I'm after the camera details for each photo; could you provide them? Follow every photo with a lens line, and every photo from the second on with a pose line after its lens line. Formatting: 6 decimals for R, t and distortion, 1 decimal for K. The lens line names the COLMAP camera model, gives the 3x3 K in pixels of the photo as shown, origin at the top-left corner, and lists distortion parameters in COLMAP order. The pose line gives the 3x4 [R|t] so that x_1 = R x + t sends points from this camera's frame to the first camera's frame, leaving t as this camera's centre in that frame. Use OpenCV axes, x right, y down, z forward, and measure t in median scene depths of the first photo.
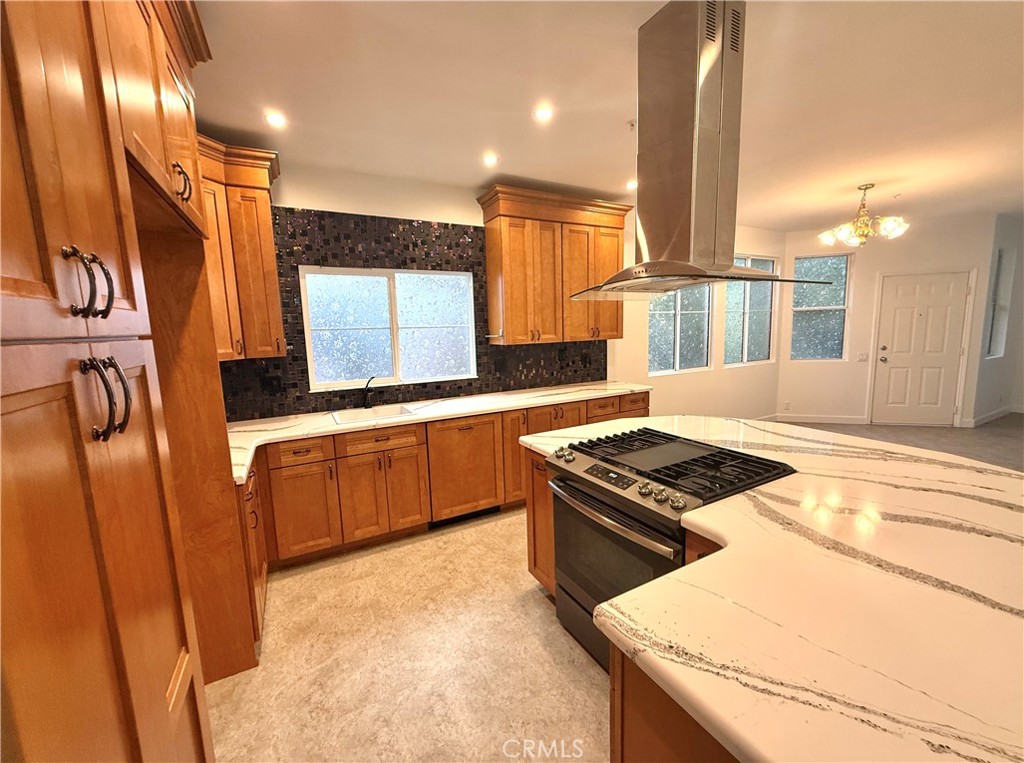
lens RADIAL K [[416.8, 0, 512.4], [0, 416.8, 382.8], [0, 0, 1]] dist [-0.001002, 0.002173]
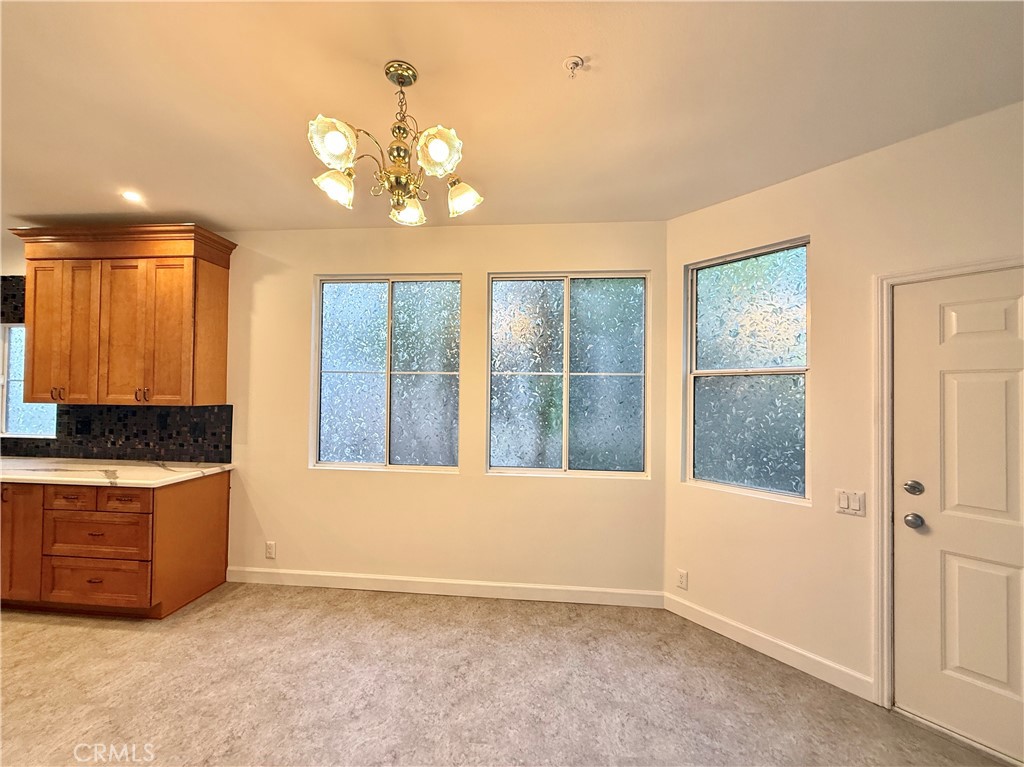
lens RADIAL K [[416.8, 0, 511.7], [0, 416.8, 385.3], [0, 0, 1]] dist [-0.001002, 0.002173]
pose [[0.821375, 0.032491, -0.569462, 1.210906], [-0.111643, 0.988223, -0.104646, -0.138956], [0.559356, 0.149530, 0.815329, 0.787902]]
